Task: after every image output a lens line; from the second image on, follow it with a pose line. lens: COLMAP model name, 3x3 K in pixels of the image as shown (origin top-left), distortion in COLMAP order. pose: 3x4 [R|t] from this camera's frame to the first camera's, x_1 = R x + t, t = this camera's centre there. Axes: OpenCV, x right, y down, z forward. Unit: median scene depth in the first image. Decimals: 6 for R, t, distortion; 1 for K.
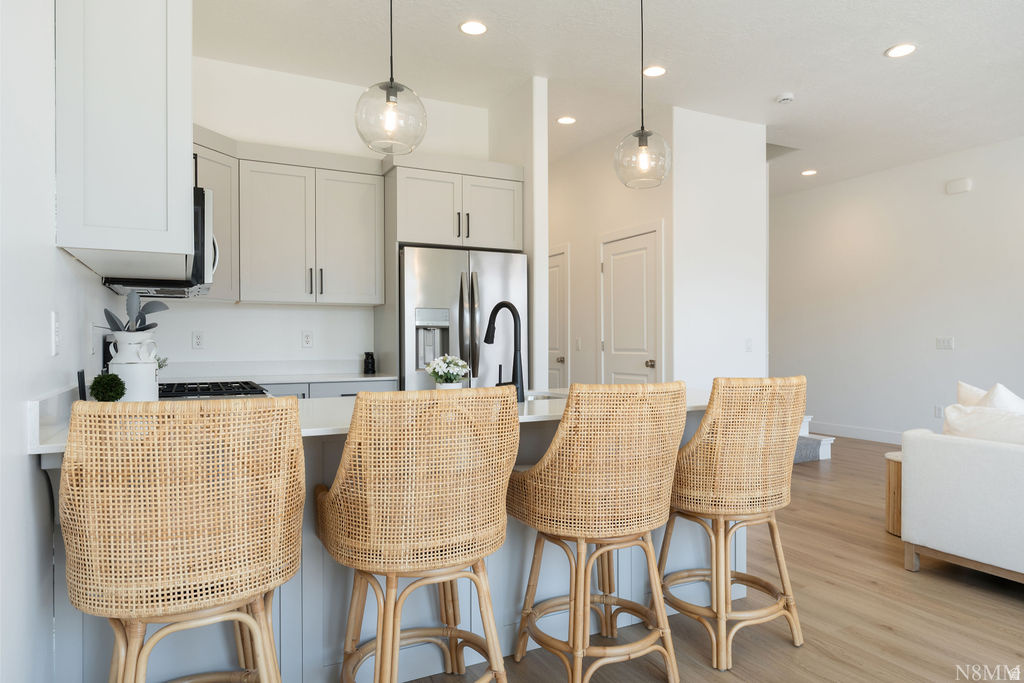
lens RADIAL K [[616.6, 0, 512.0], [0, 616.6, 341.5], [0, 0, 1]] dist [-0.002179, -0.000343]
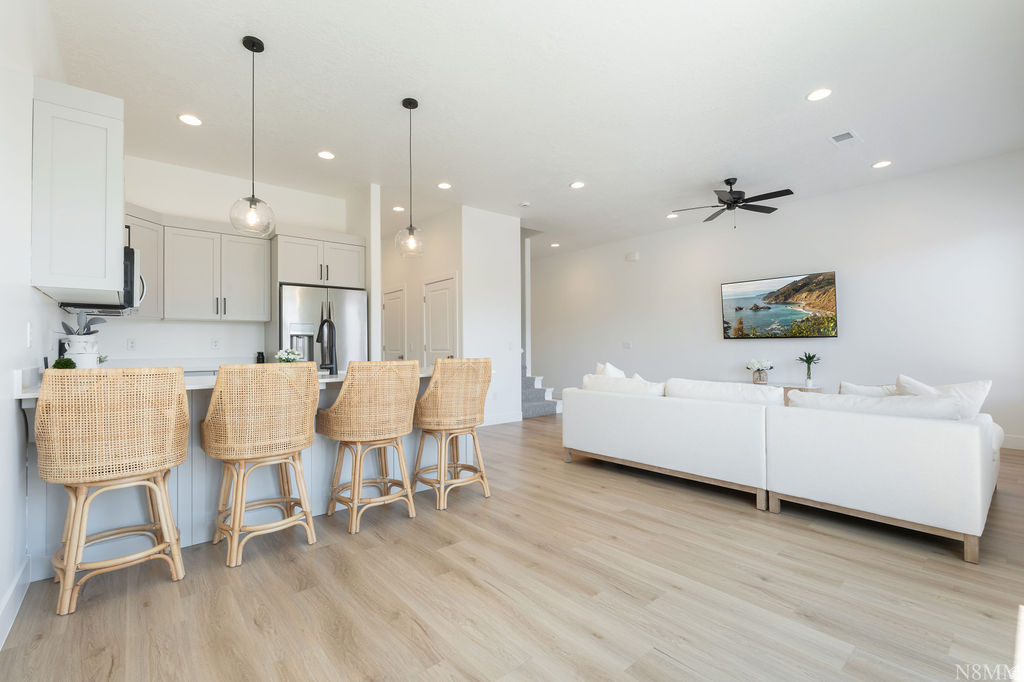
lens RADIAL K [[450.5, 0, 519.2], [0, 450.5, 340.7], [0, 0, 1]] dist [-0.003151, -0.000299]
pose [[0.974885, -0.004708, 0.222660, 0.266501], [0.009688, 0.999727, -0.021275, 0.034738], [-0.222499, 0.022898, 0.974664, -0.443118]]
